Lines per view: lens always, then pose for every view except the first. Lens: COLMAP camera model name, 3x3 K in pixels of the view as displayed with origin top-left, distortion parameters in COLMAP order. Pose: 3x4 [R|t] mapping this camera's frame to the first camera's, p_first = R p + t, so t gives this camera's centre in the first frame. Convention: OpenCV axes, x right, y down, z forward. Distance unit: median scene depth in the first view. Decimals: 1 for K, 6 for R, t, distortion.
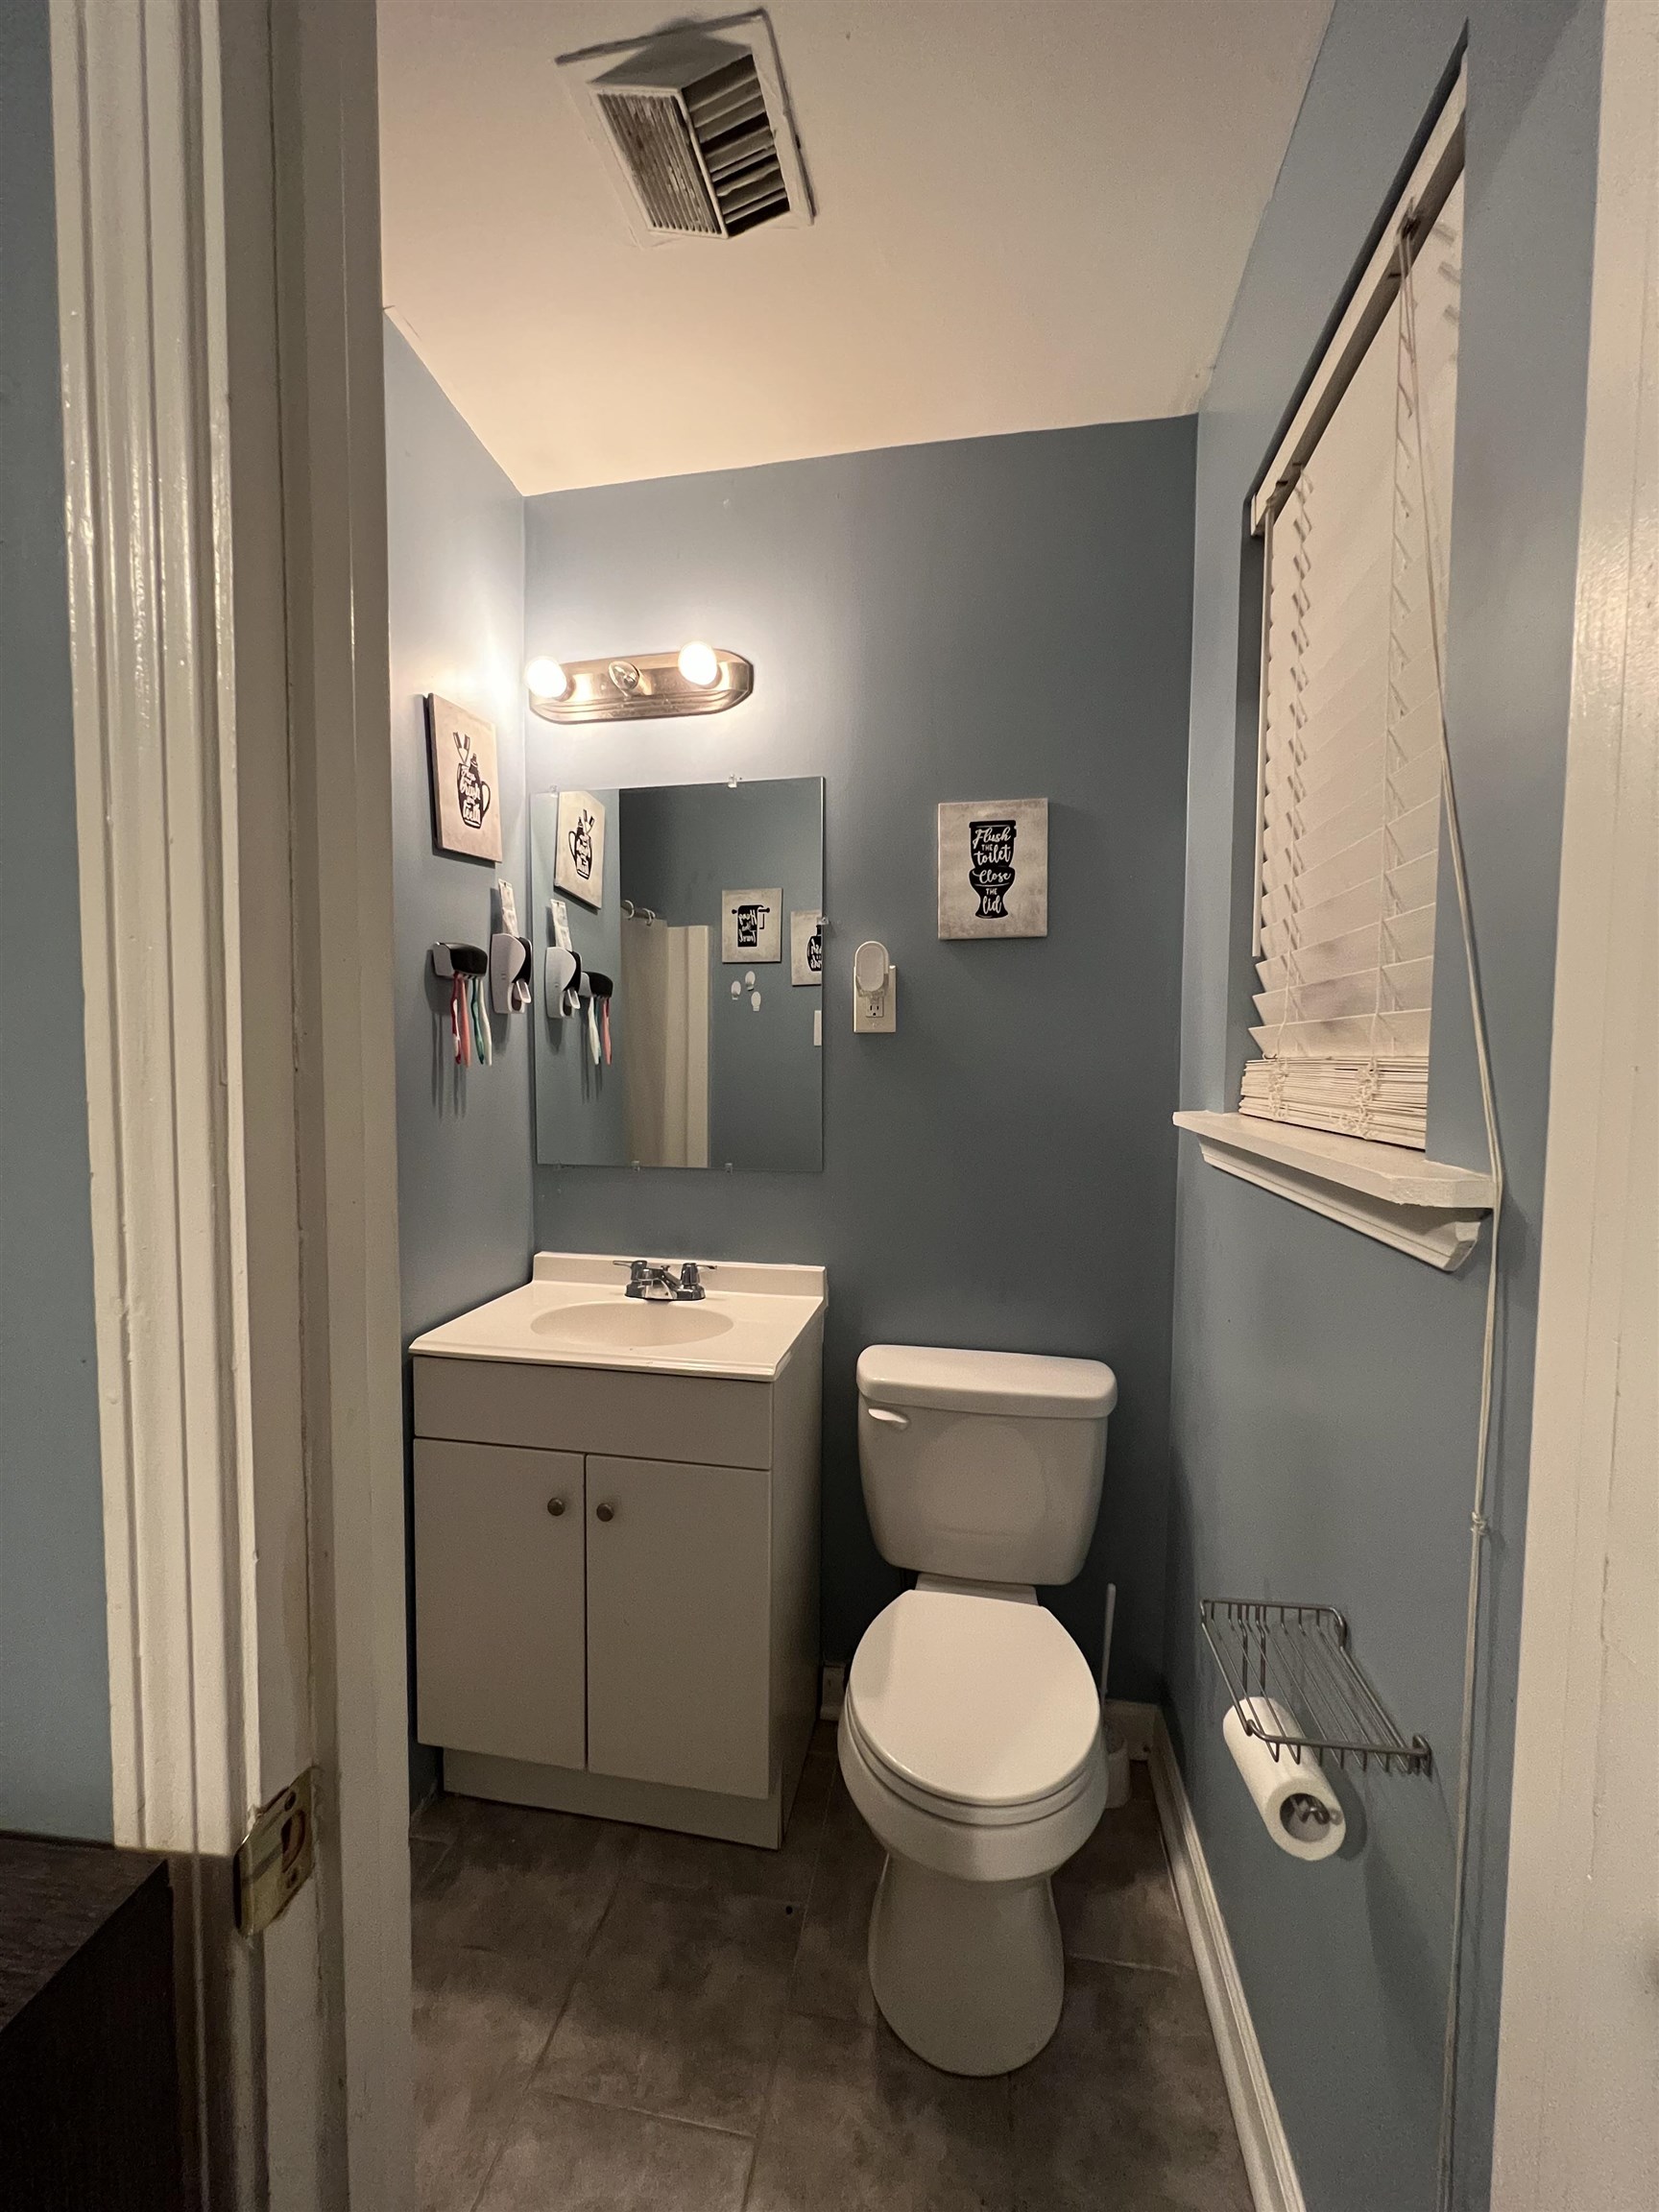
lens RADIAL K [[886.4, 0, 827.0], [0, 886.4, 1104.9], [0, 0, 1]] dist [-0.002356, 0.000997]
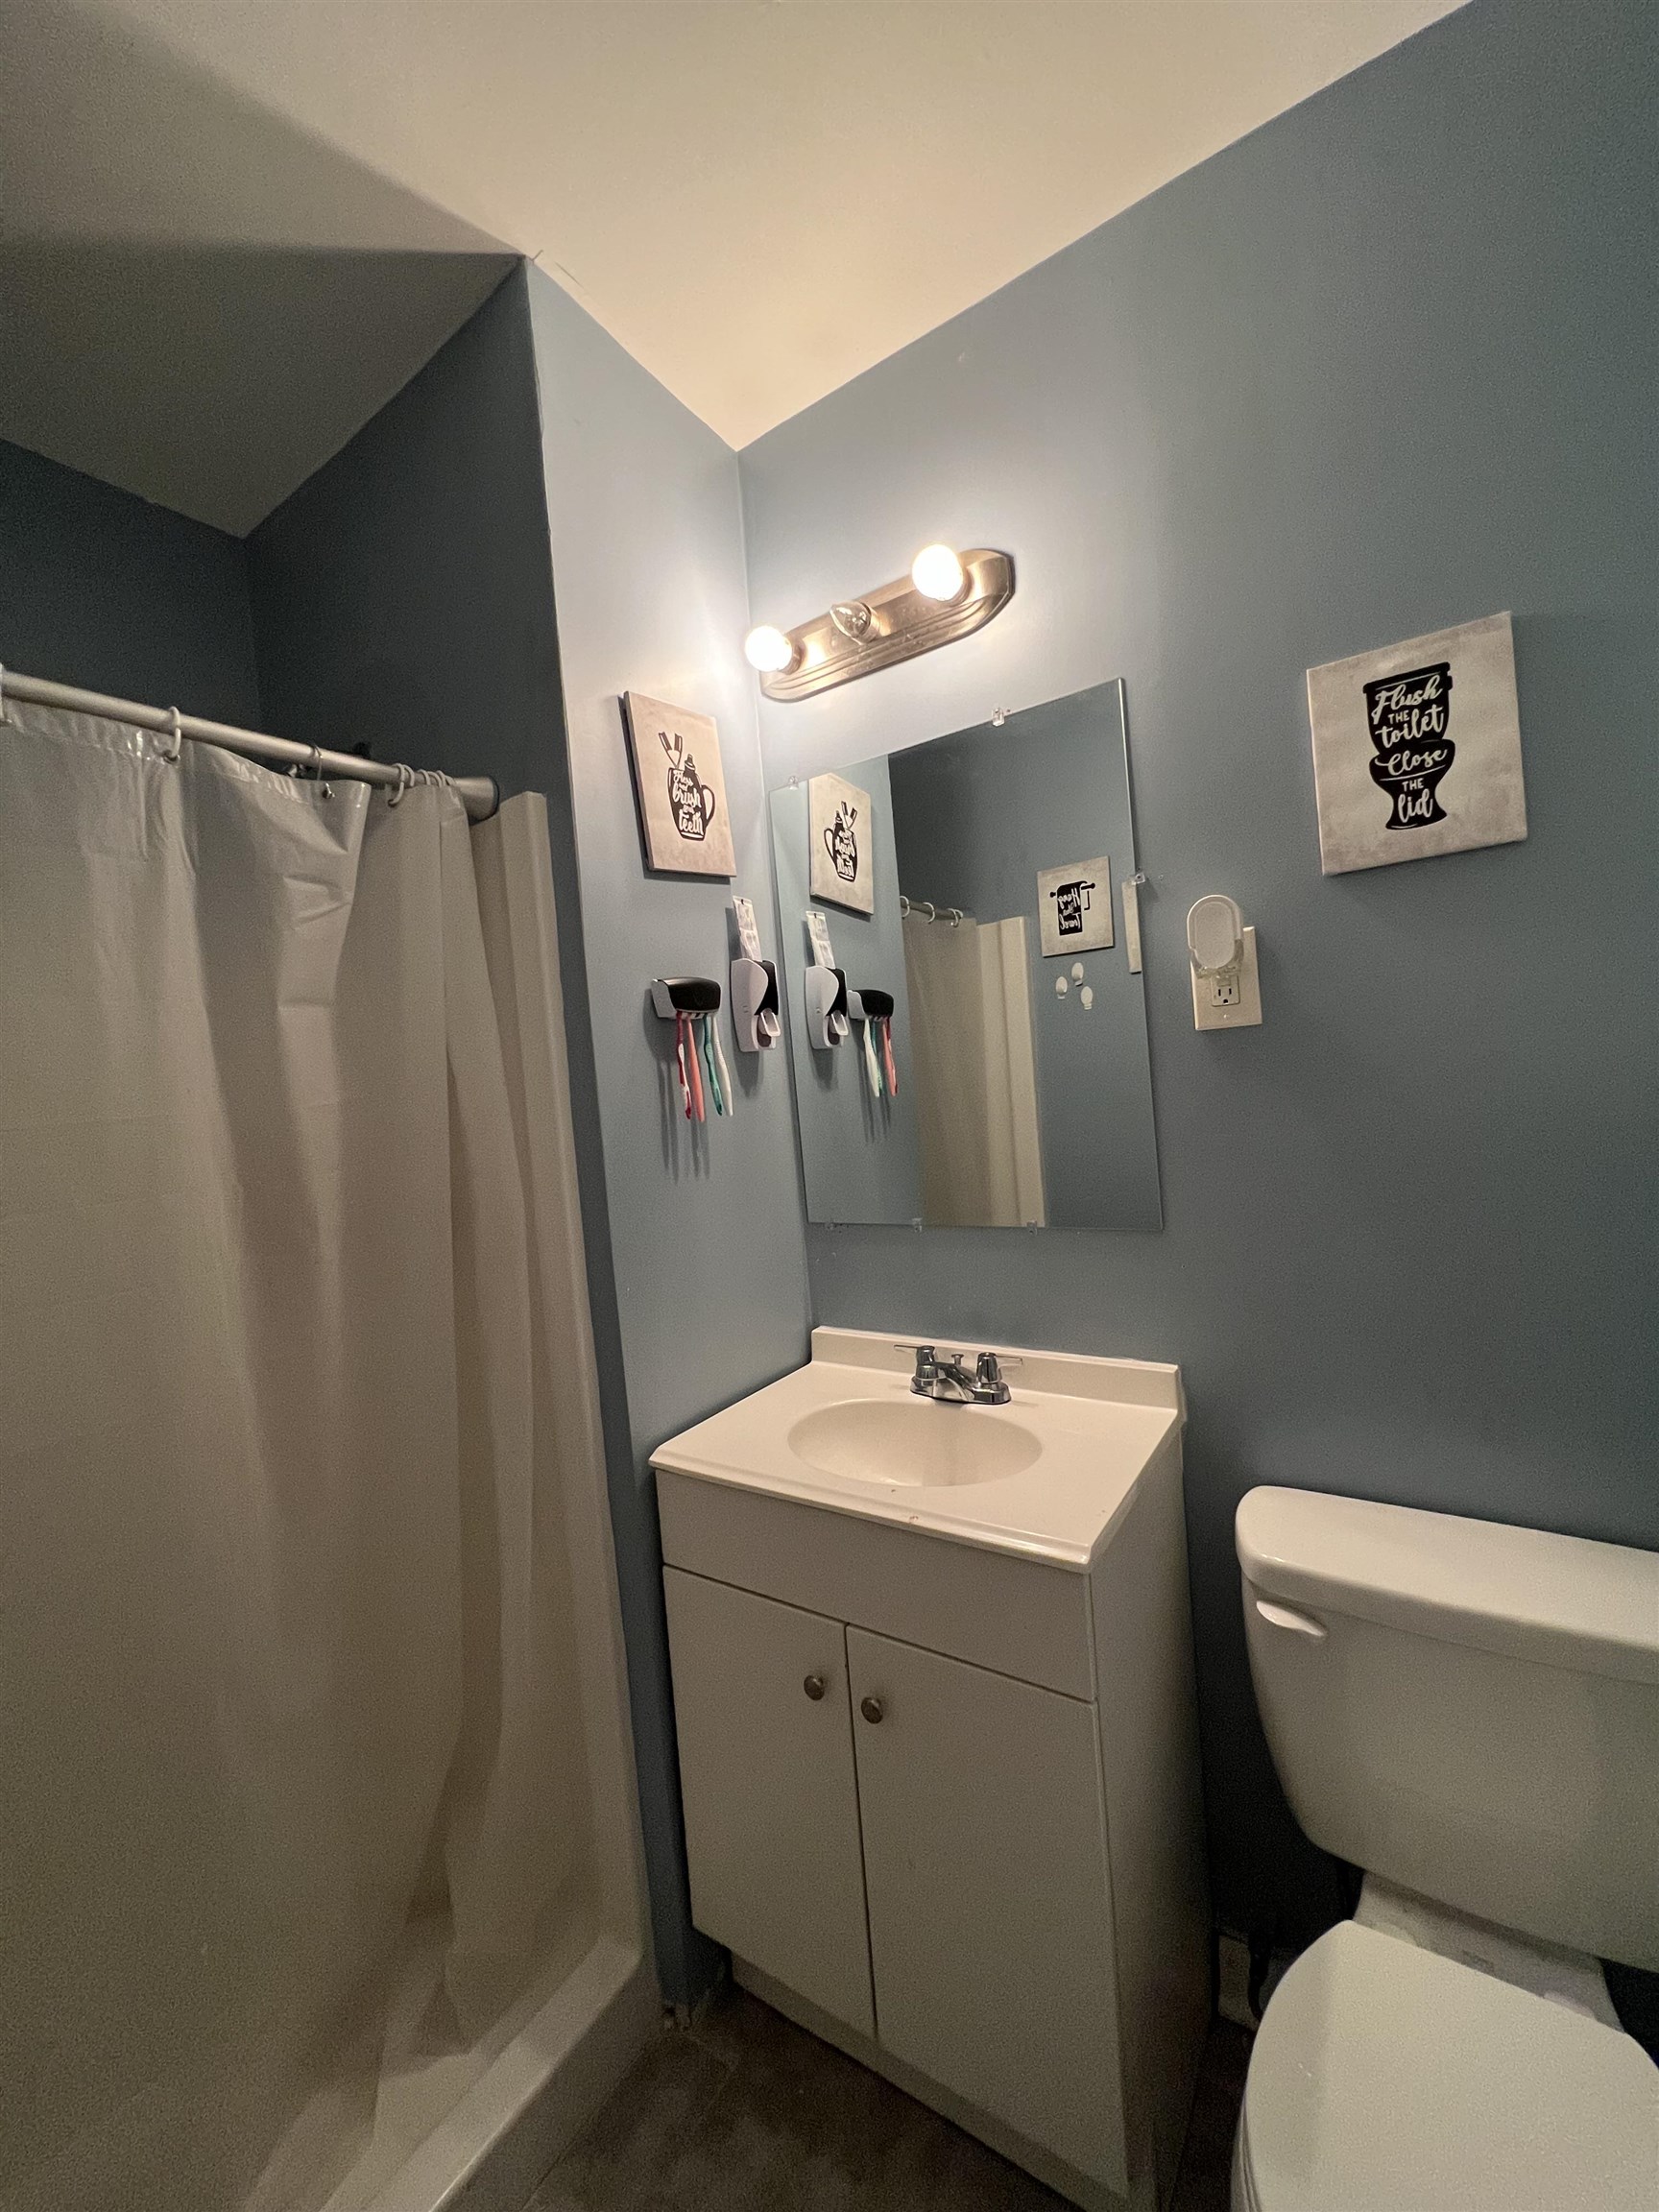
lens RADIAL K [[886.4, 0, 828.6], [0, 886.4, 1107.8], [0, 0, 1]] dist [-0.002356, 0.000997]
pose [[0.913620, -0.070616, -0.400390, 0.041623], [0.069724, 0.997425, -0.016815, -0.030406], [0.400547, -0.012555, 0.916190, 0.251347]]
